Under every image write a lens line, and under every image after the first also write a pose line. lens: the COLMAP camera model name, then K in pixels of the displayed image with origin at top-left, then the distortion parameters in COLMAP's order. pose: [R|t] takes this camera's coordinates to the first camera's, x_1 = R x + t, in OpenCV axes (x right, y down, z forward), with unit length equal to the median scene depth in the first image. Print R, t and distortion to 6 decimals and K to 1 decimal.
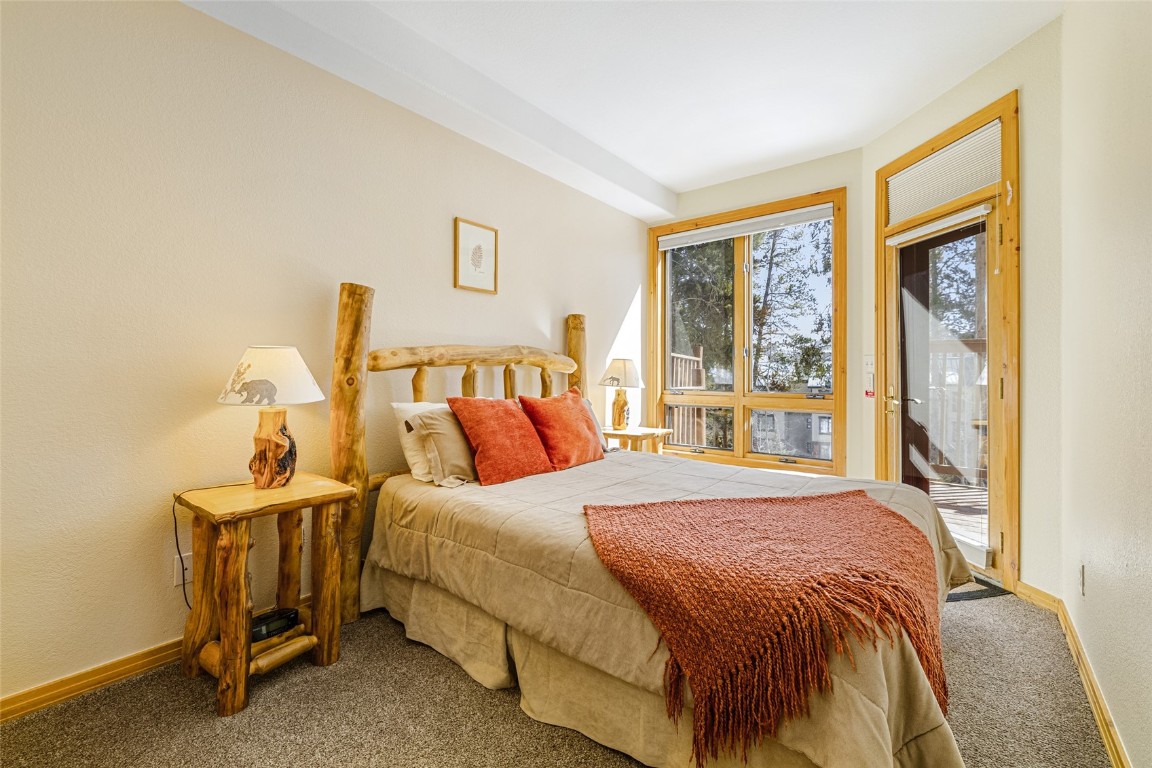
lens RADIAL K [[489.3, 0, 579.1], [0, 489.3, 368.8], [0, 0, 1]] dist [0.009077, -0.000523]
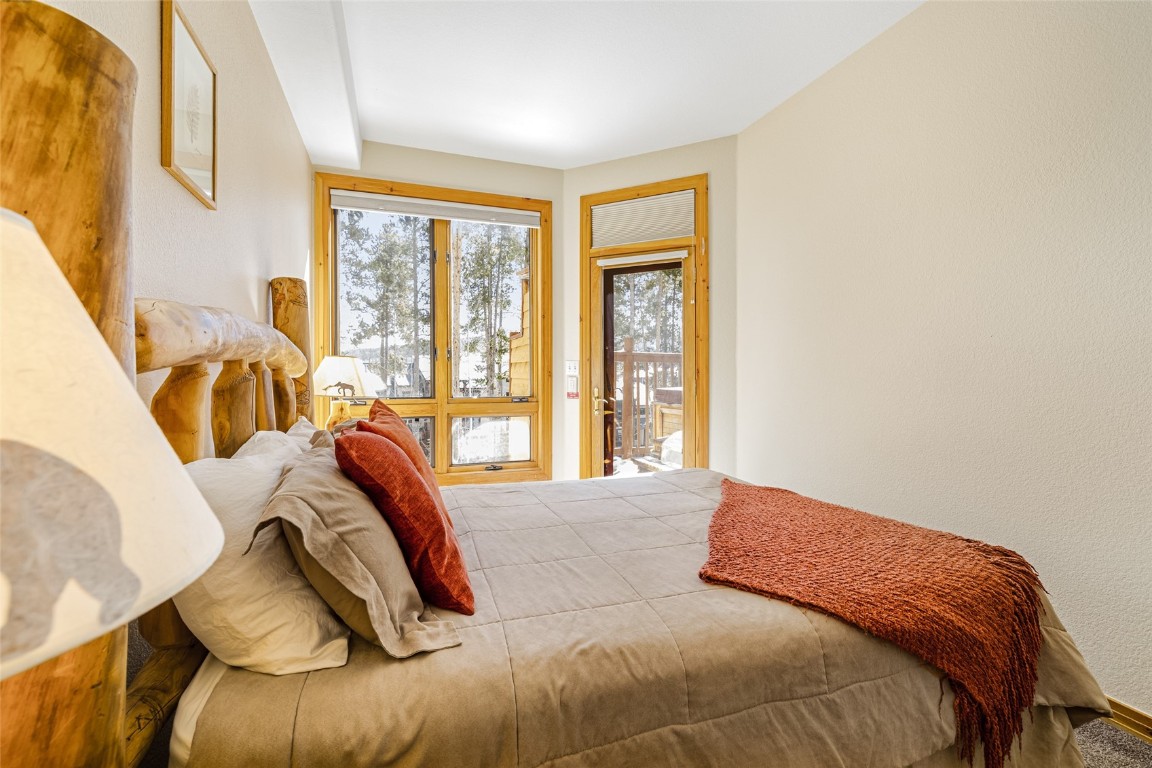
lens RADIAL K [[489.3, 0, 569.9], [0, 489.3, 376.0], [0, 0, 1]] dist [0.009077, -0.000523]
pose [[0.529426, -0.001040, 0.848356, -0.369481], [-0.005556, 0.999974, 0.004693, 0.002479], [-0.848338, -0.007198, 0.529406, 0.441752]]
